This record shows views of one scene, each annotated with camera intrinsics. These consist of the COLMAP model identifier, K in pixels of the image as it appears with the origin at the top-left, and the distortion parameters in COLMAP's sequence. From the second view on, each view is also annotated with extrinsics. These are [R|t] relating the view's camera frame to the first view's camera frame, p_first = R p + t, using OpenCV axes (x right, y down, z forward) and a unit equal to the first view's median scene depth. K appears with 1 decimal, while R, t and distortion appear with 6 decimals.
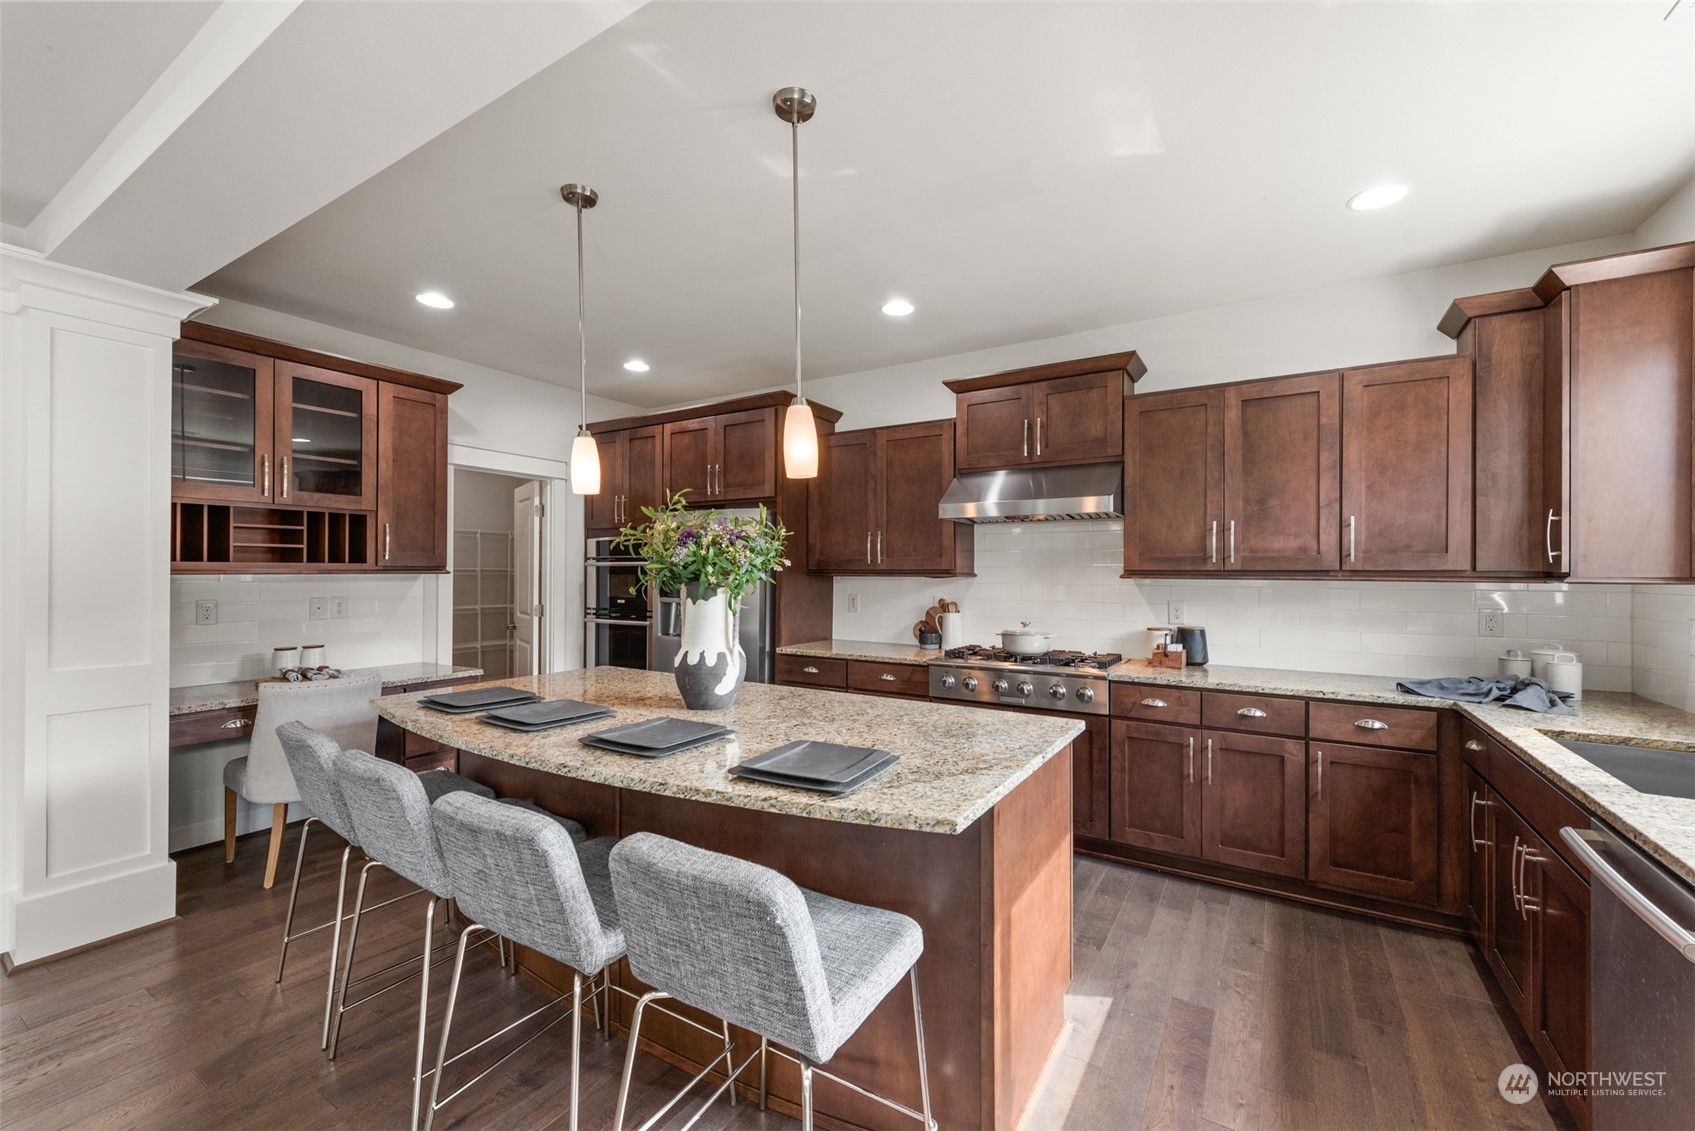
lens RADIAL K [[686.4, 0, 841.6], [0, 686.4, 568.3], [0, 0, 1]] dist [0.002936, -0.000231]
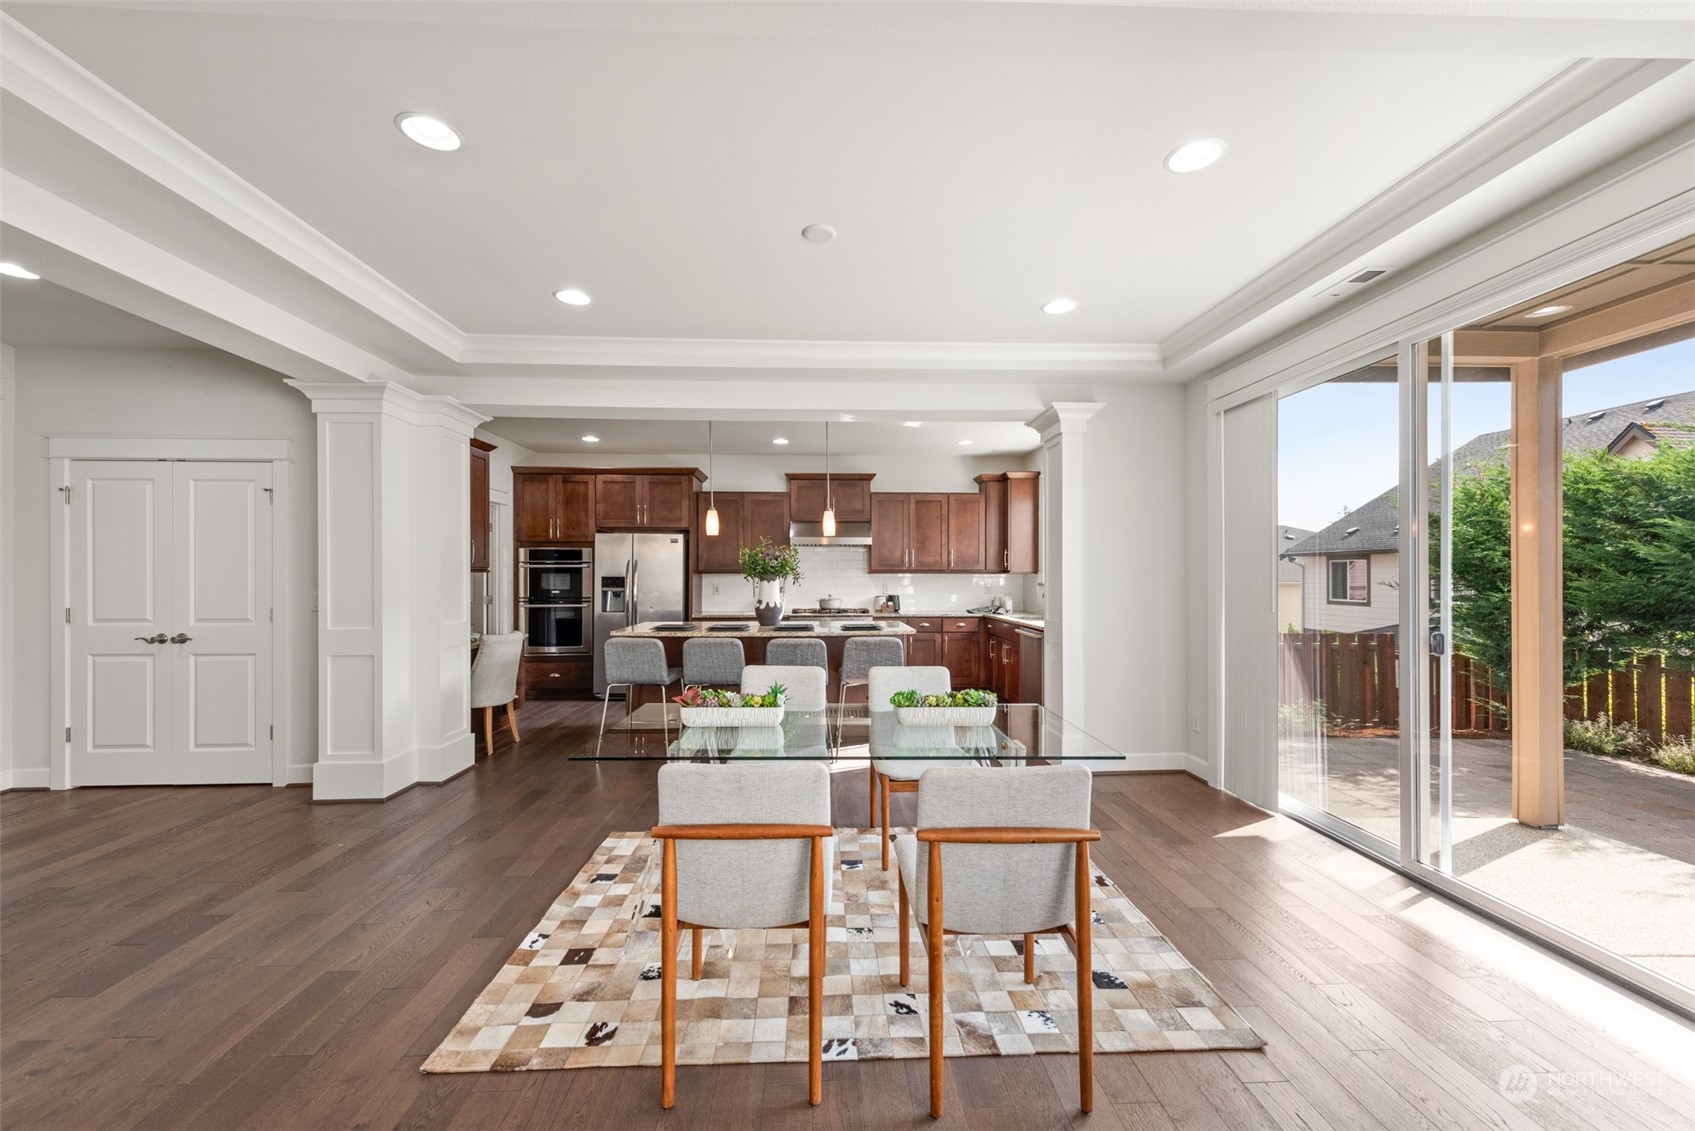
lens RADIAL K [[665.1, 0, 848.1], [0, 665.1, 575.4], [0, 0, 1]] dist [0.006149, -0.000696]
pose [[0.818924, -0.004239, 0.573886, -0.891593], [0.001384, 0.999984, 0.005412, 0.008442], [-0.573900, -0.003638, 0.818918, -0.734002]]
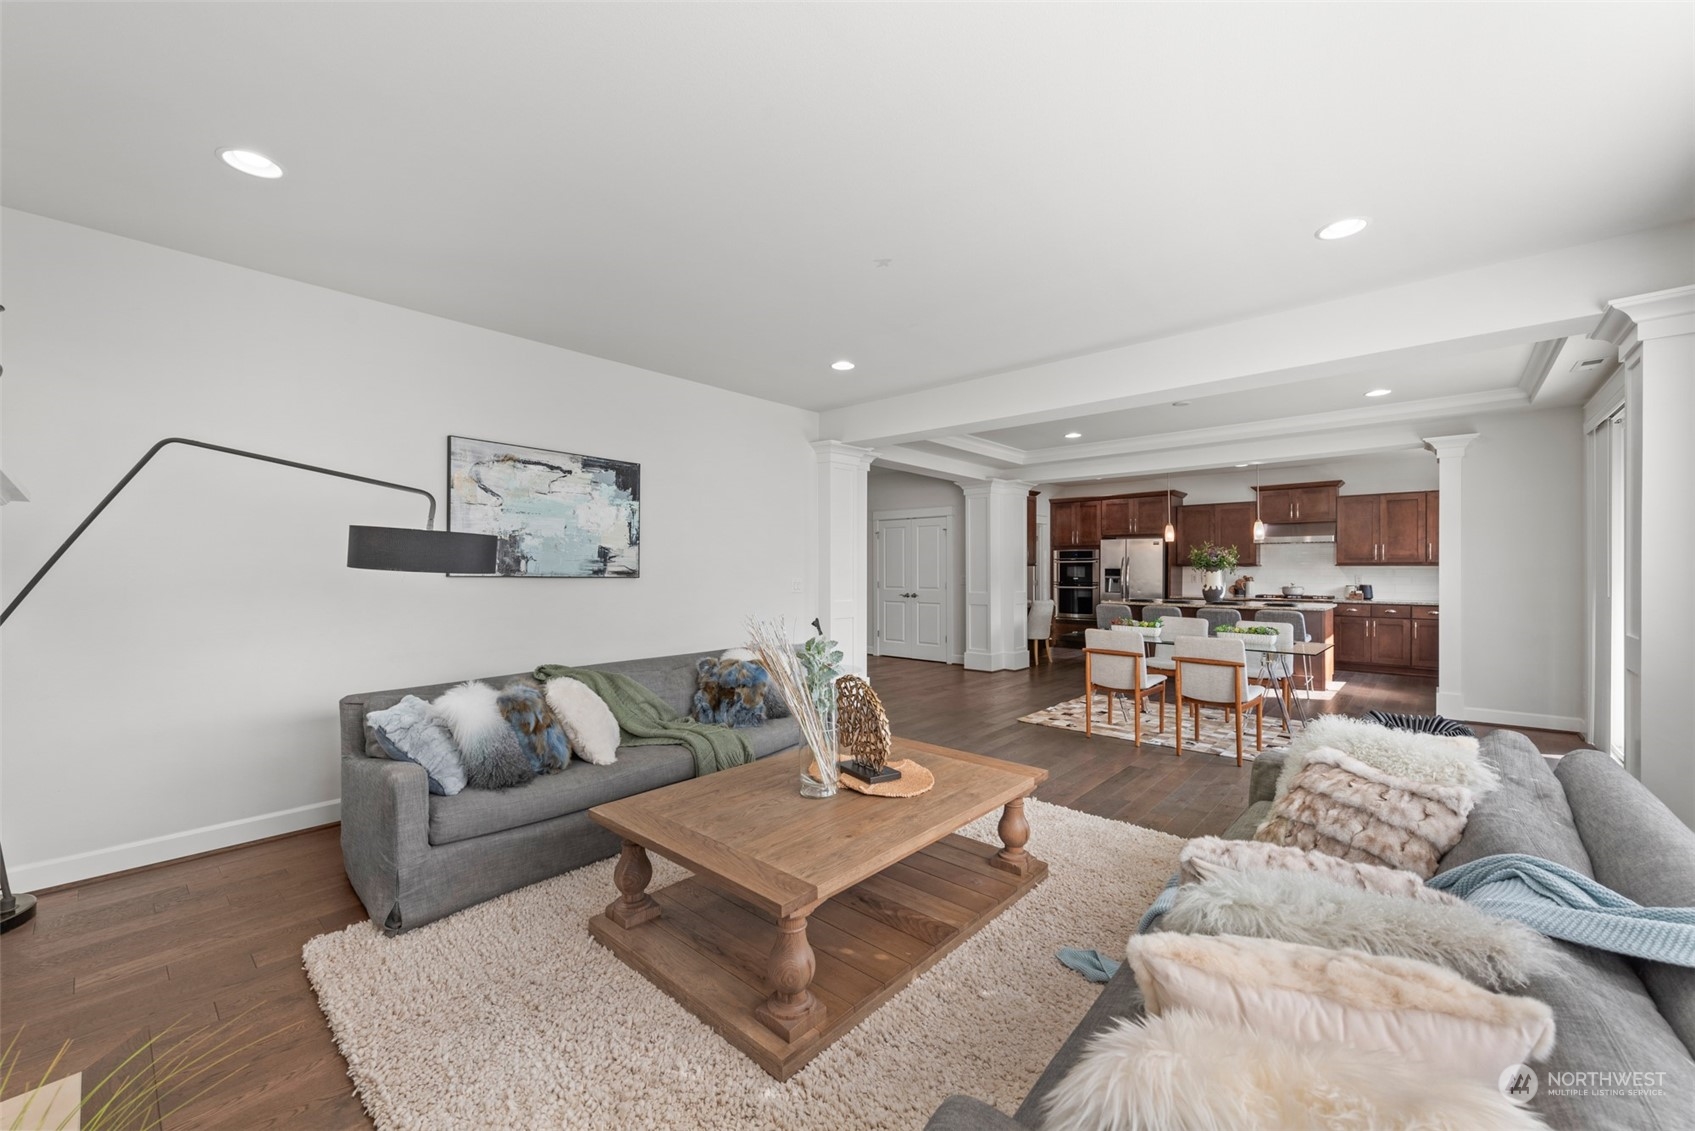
lens RADIAL K [[665.1, 0, 834.4], [0, 665.1, 568.6], [0, 0, 1]] dist [0.006149, -0.000696]
pose [[0.984243, -0.005472, -0.176735, -1.020468], [0.006459, 0.999967, 0.005010, -0.000730], [0.176702, -0.006072, 0.984246, -1.836680]]
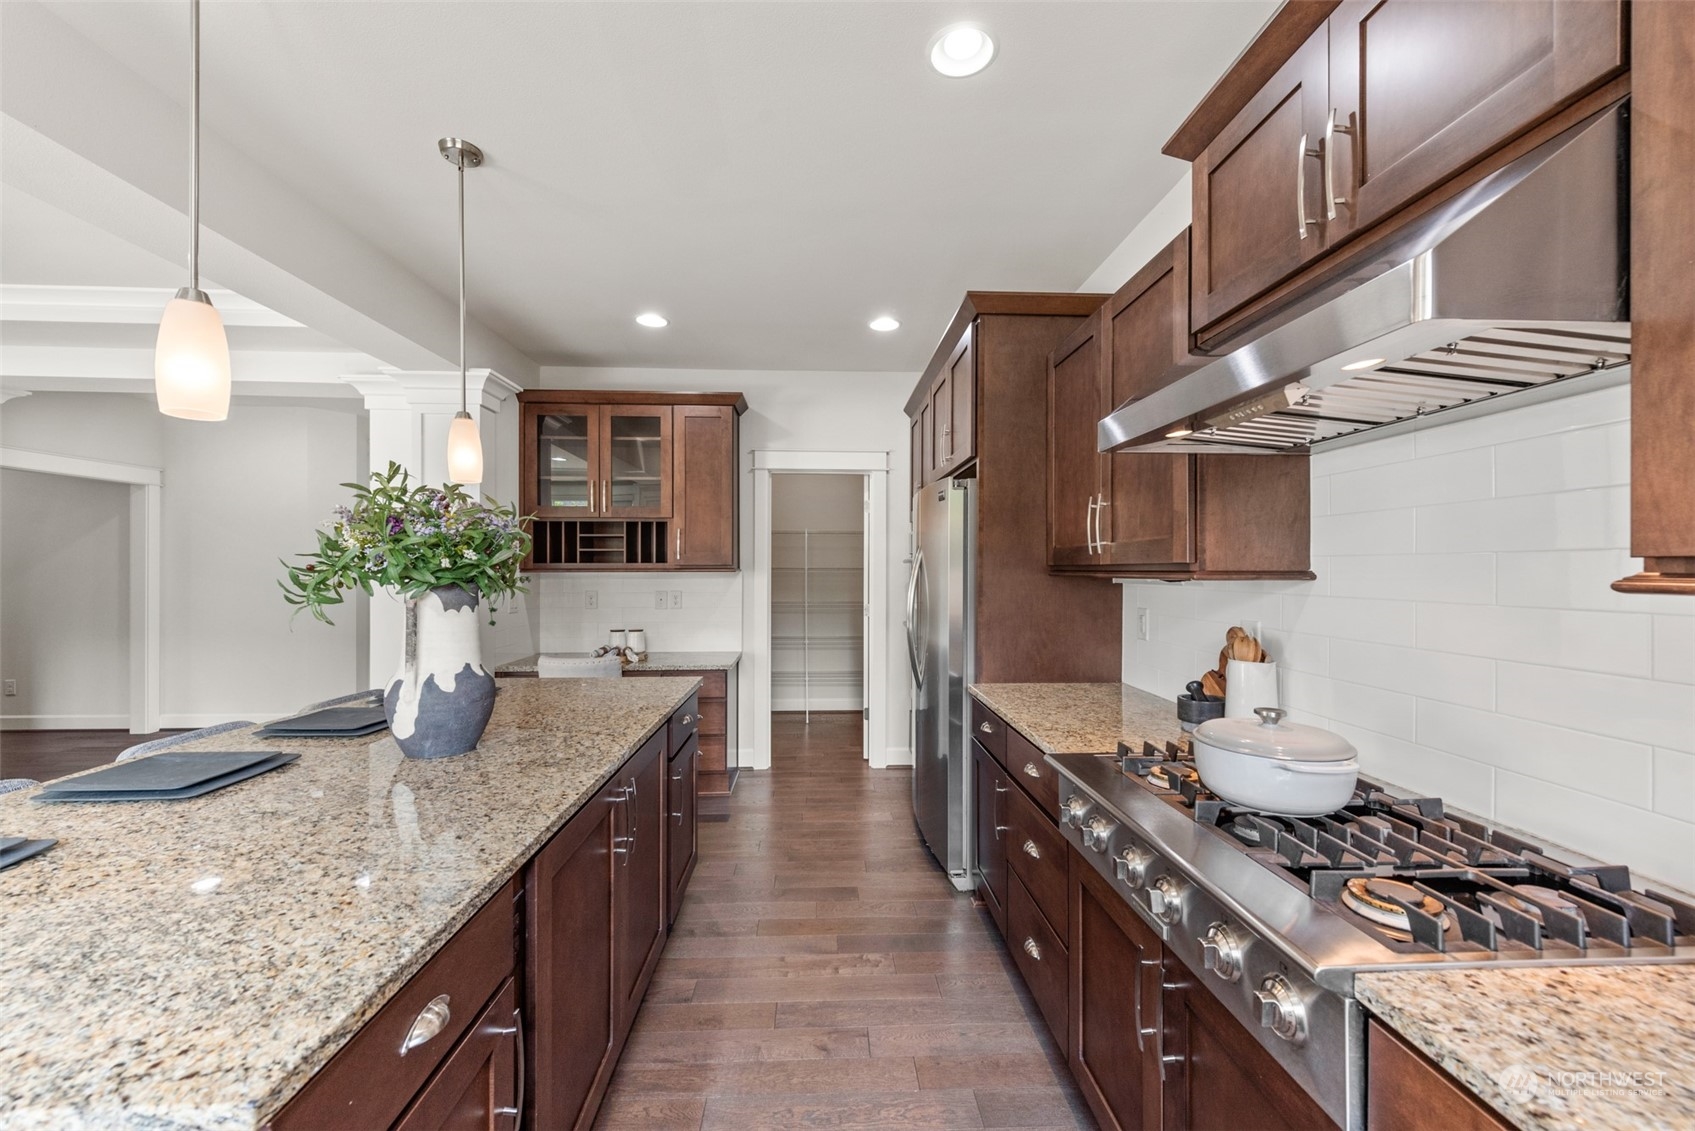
lens RADIAL K [[665.1, 0, 844.4], [0, 665.1, 568.5], [0, 0, 1]] dist [0.006149, -0.000696]
pose [[0.562298, -0.004156, -0.826924, 0.441869], [0.002169, 0.999991, -0.003551, 0.006989], [0.826932, 0.000203, 0.562302, 0.647711]]
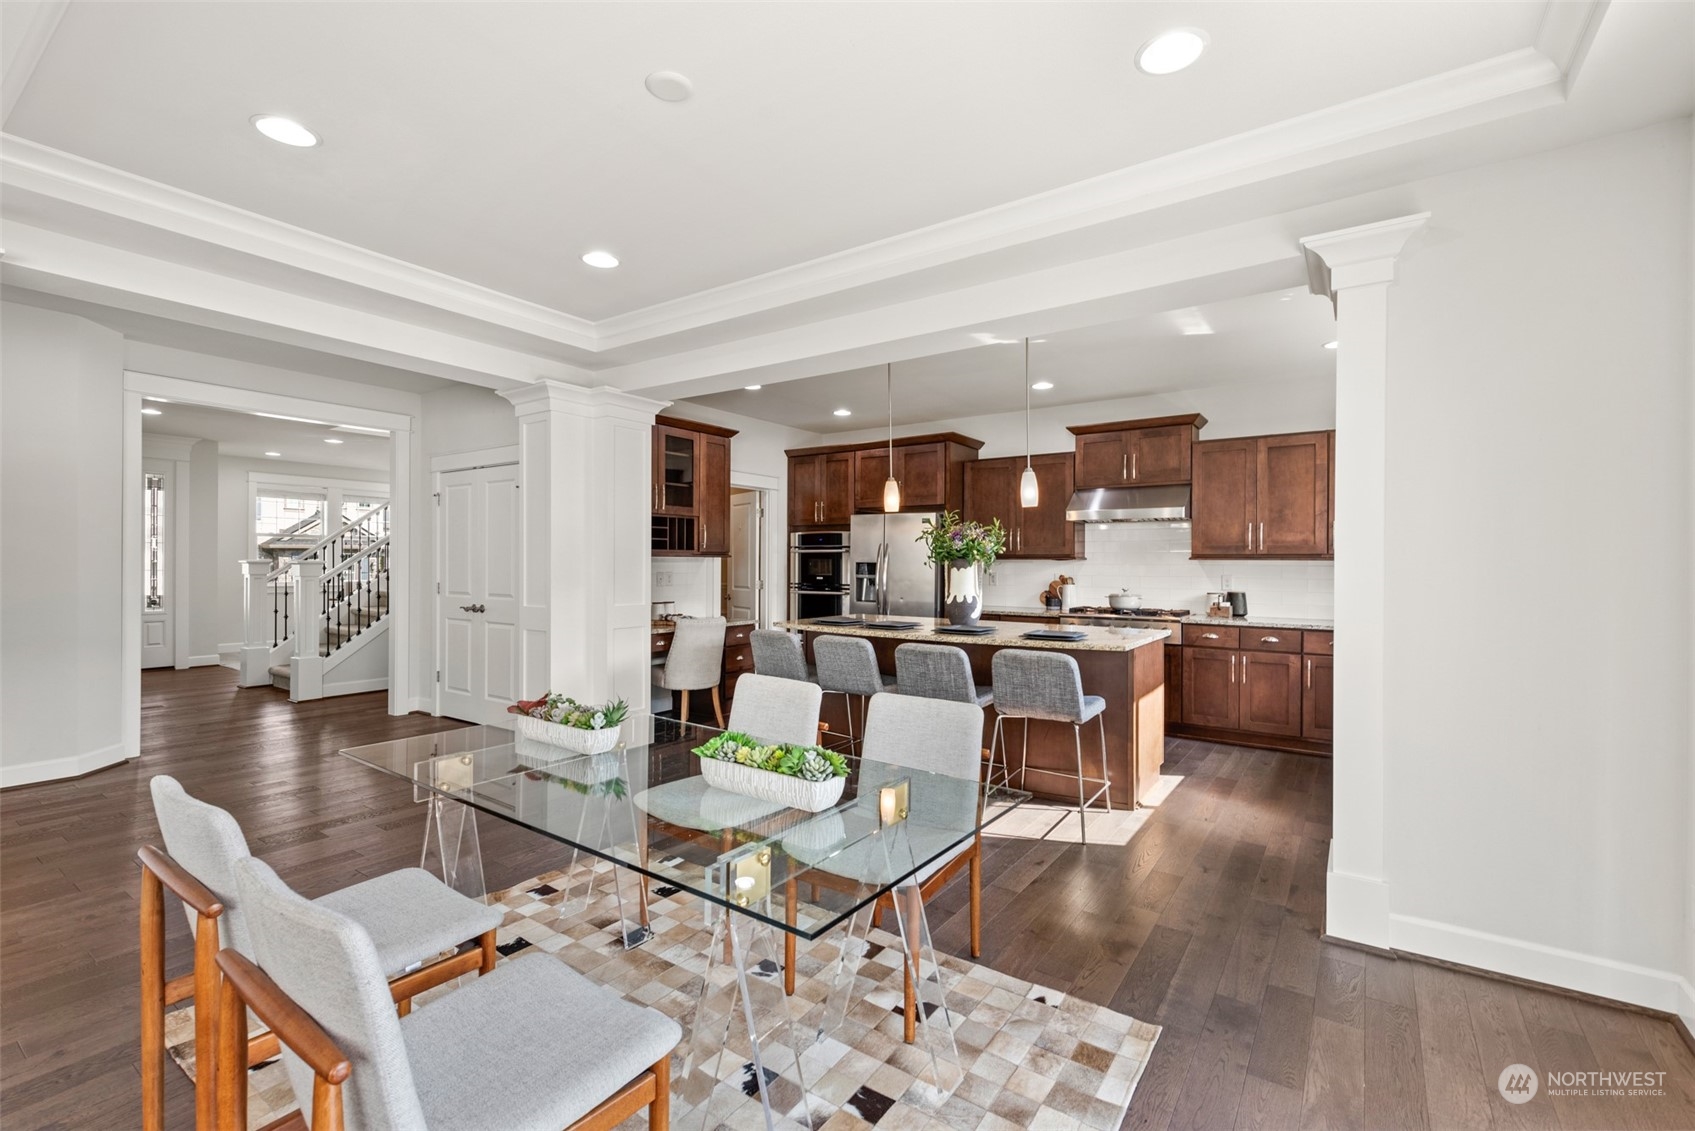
lens RADIAL K [[741.6, 0, 843.1], [0, 741.6, 564.2], [0, 0, 1]] dist [0.013998, -0.001117]
pose [[0.998779, 0.001392, -0.049381, -0.286608], [-0.001052, 0.999976, 0.006920, 0.013450], [0.049389, -0.006859, 0.998756, -0.704535]]
